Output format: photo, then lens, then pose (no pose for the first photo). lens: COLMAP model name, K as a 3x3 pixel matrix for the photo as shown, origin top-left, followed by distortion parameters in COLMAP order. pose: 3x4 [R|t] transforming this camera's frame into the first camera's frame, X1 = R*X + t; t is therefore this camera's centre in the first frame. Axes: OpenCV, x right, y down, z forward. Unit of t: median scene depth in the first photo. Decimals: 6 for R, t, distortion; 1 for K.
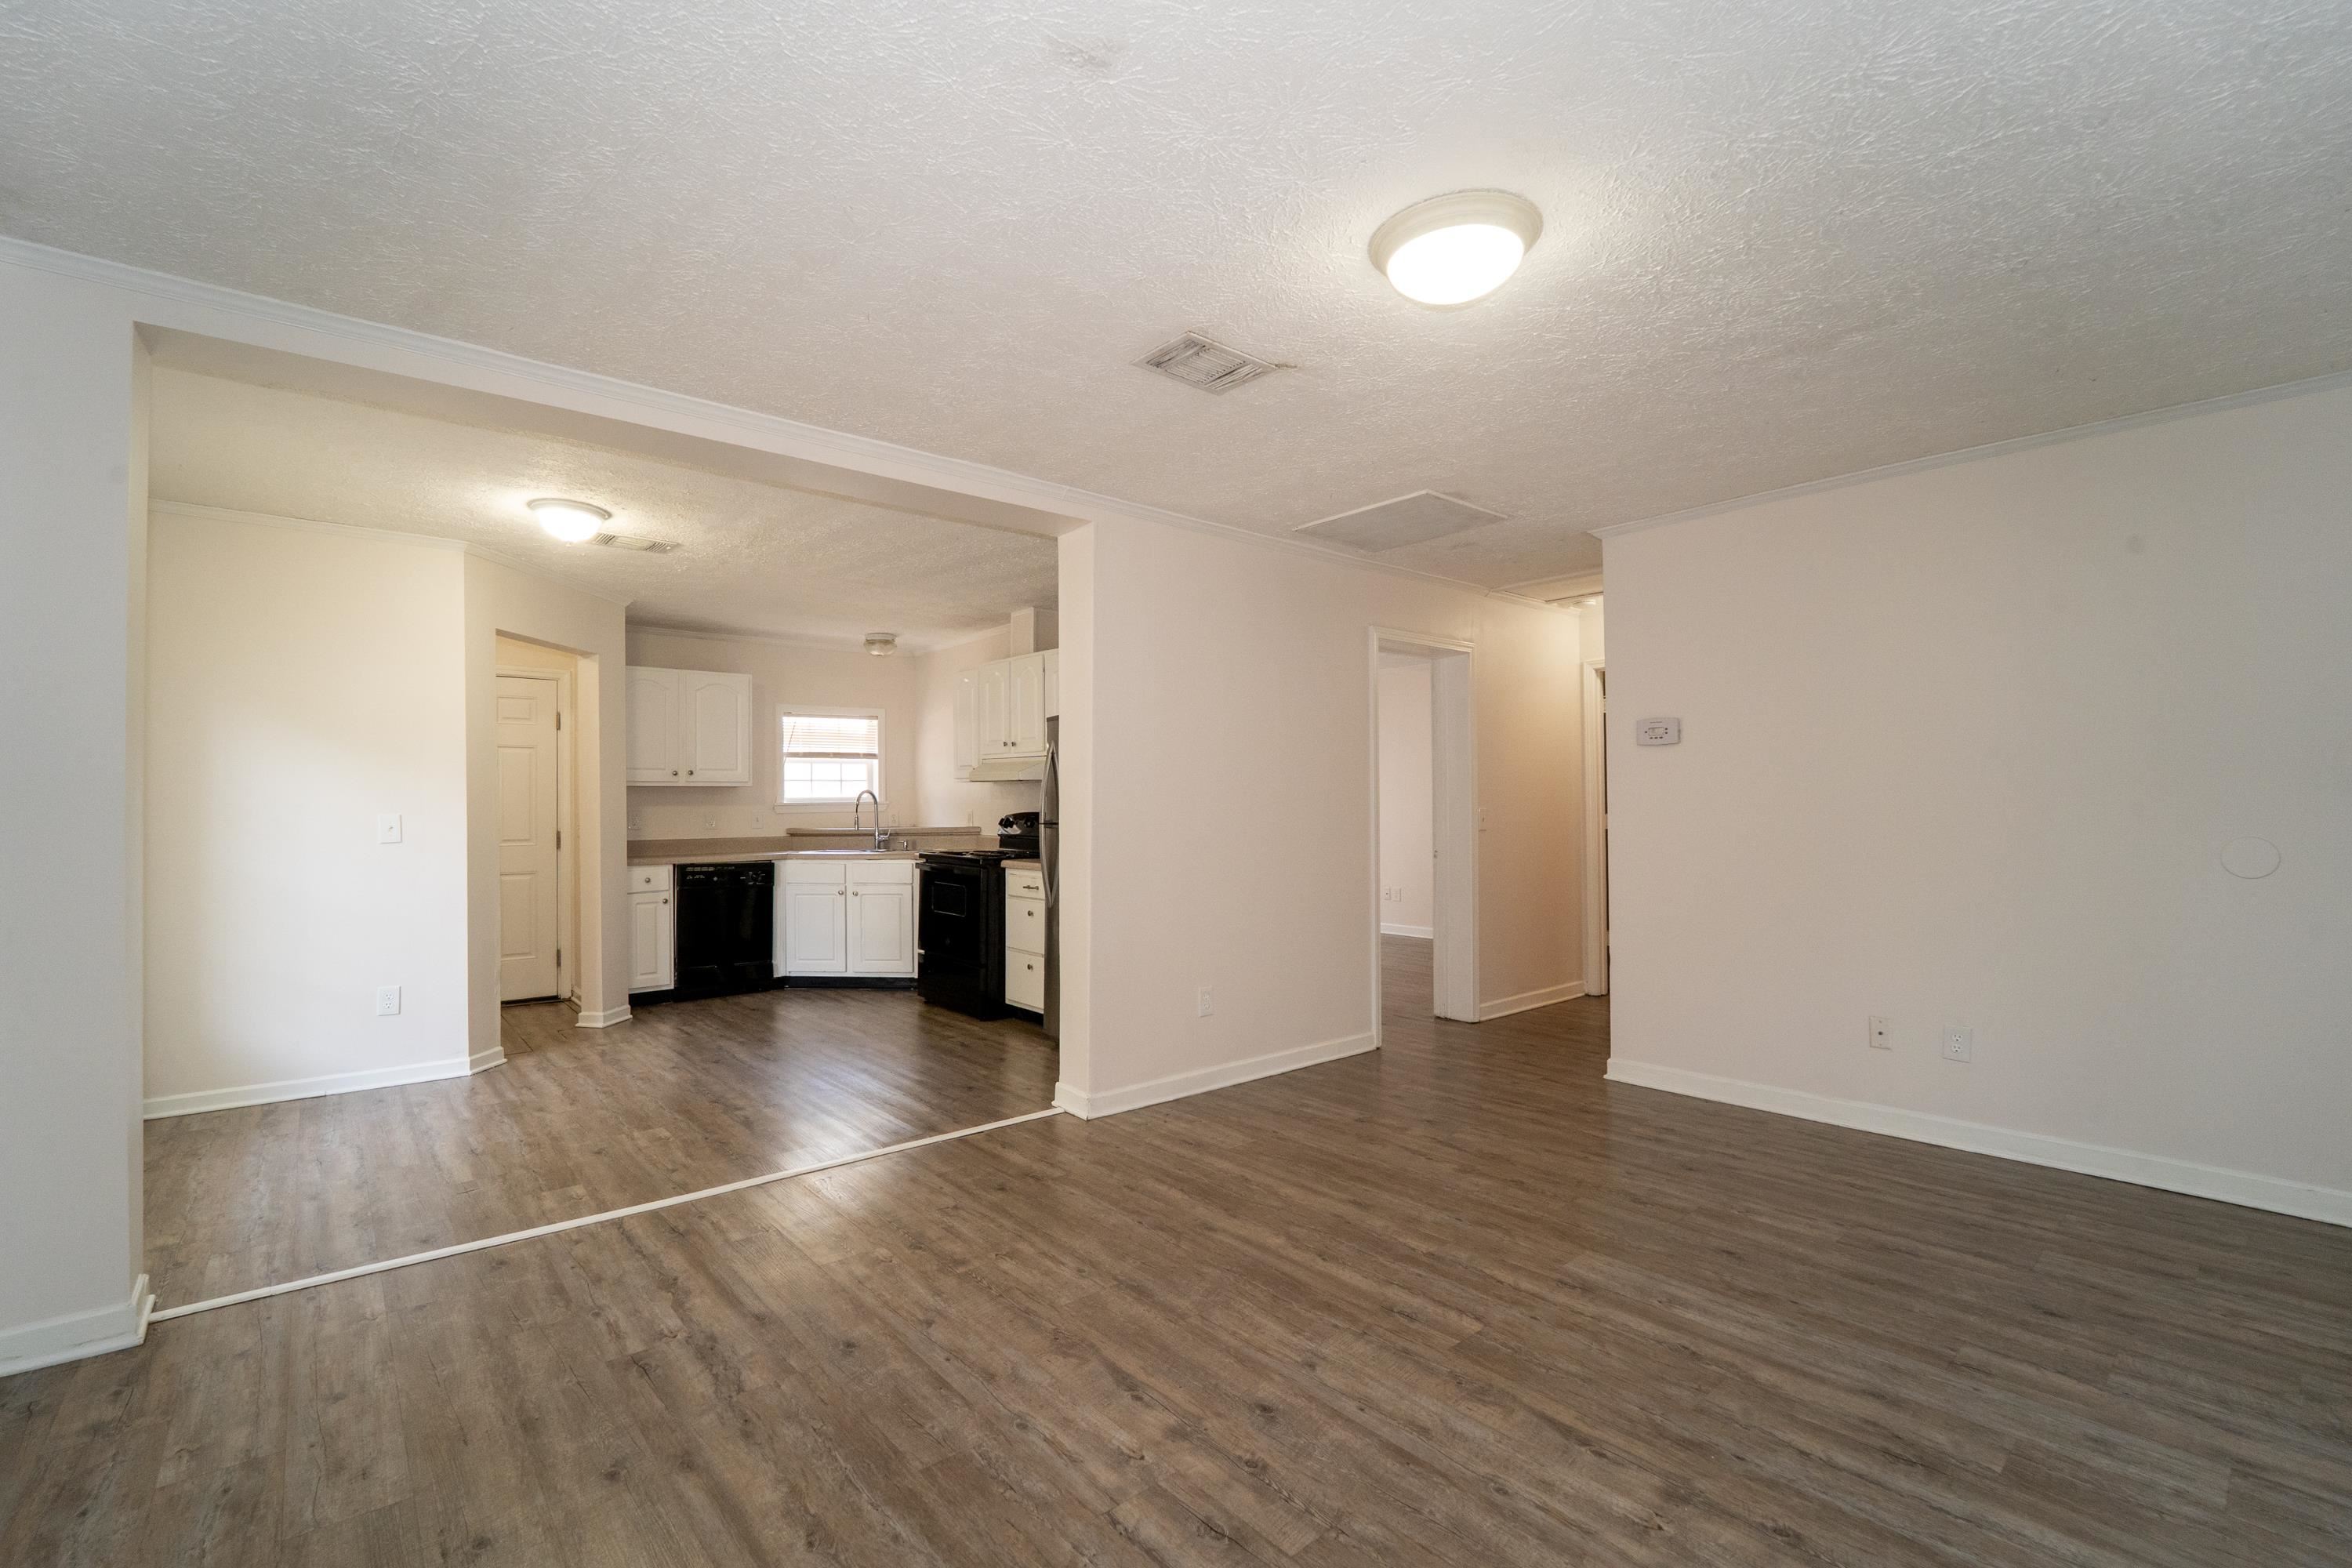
lens RADIAL K [[995.7, 0, 1176.0], [0, 995.7, 784.0], [0, 0, 1]] dist [-0.017343, -0.000318]
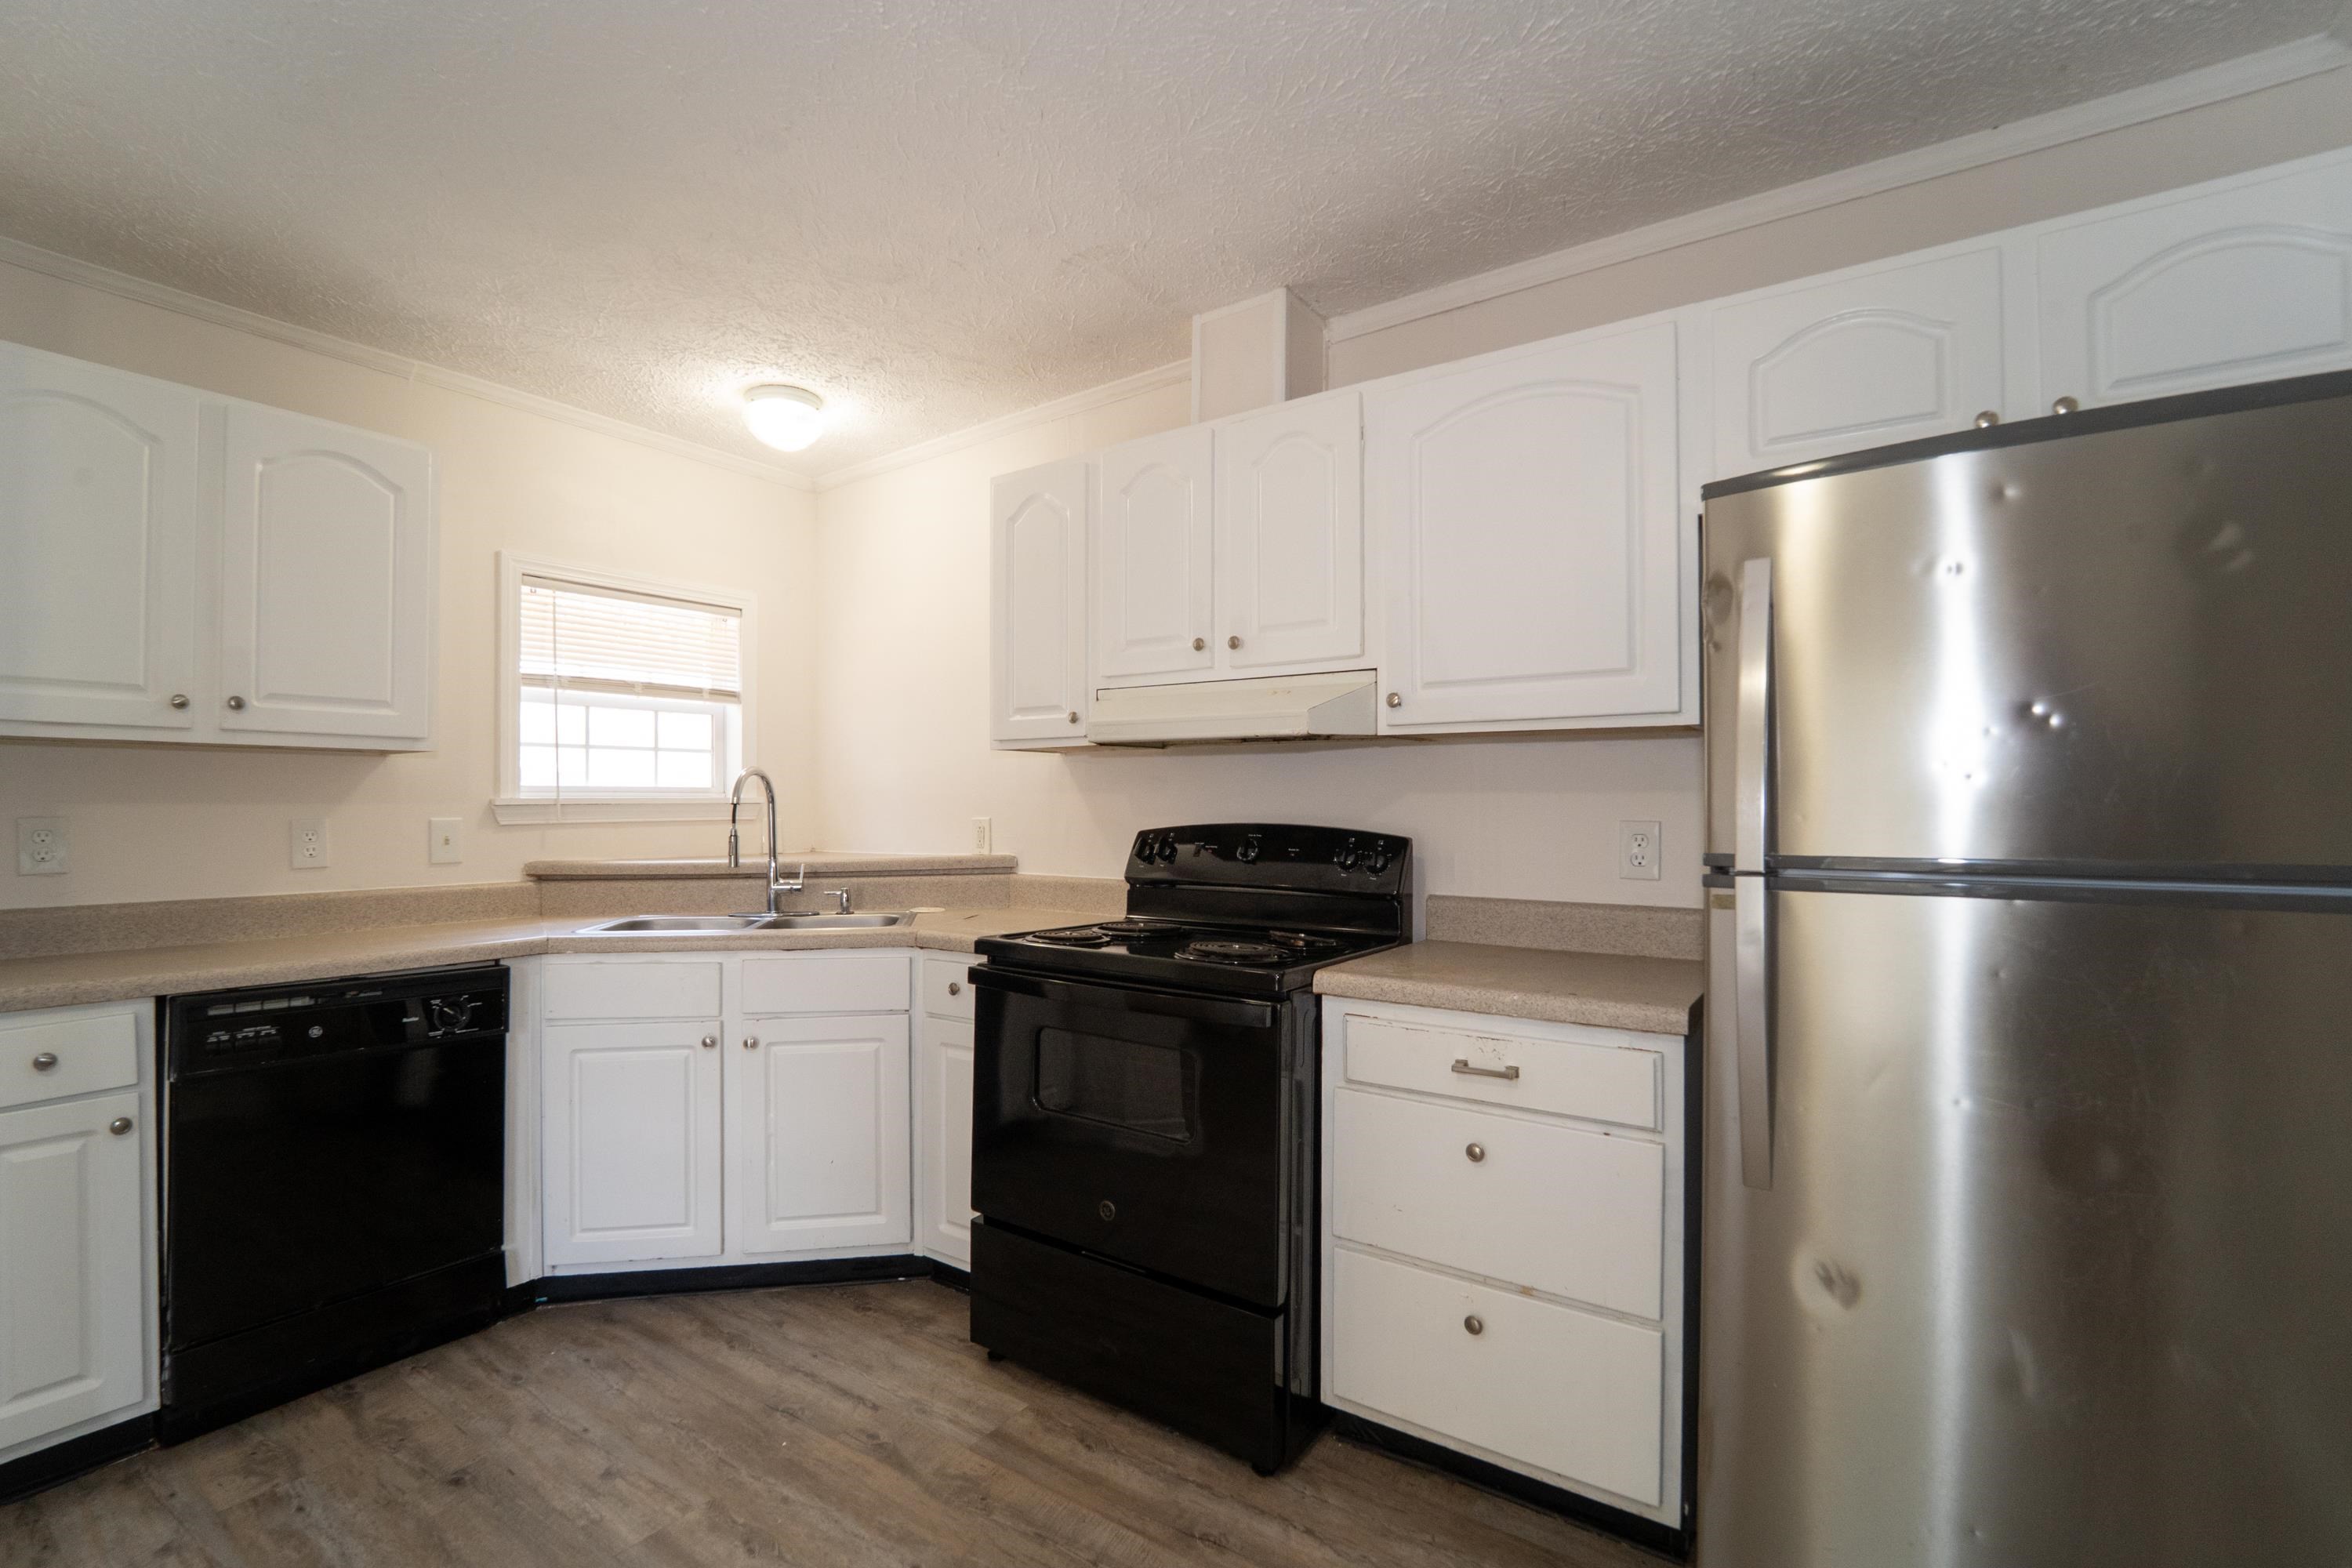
lens RADIAL K [[1064.6, 0, 1170.2], [0, 1064.6, 793.7], [0, 0, 1]] dist [-0.022616, -0.000036]
pose [[0.973023, 0.008102, 0.230567, -0.641205], [-0.008450, 0.999964, 0.000523, 0.038528], [-0.230554, -0.002457, 0.973056, 1.417551]]
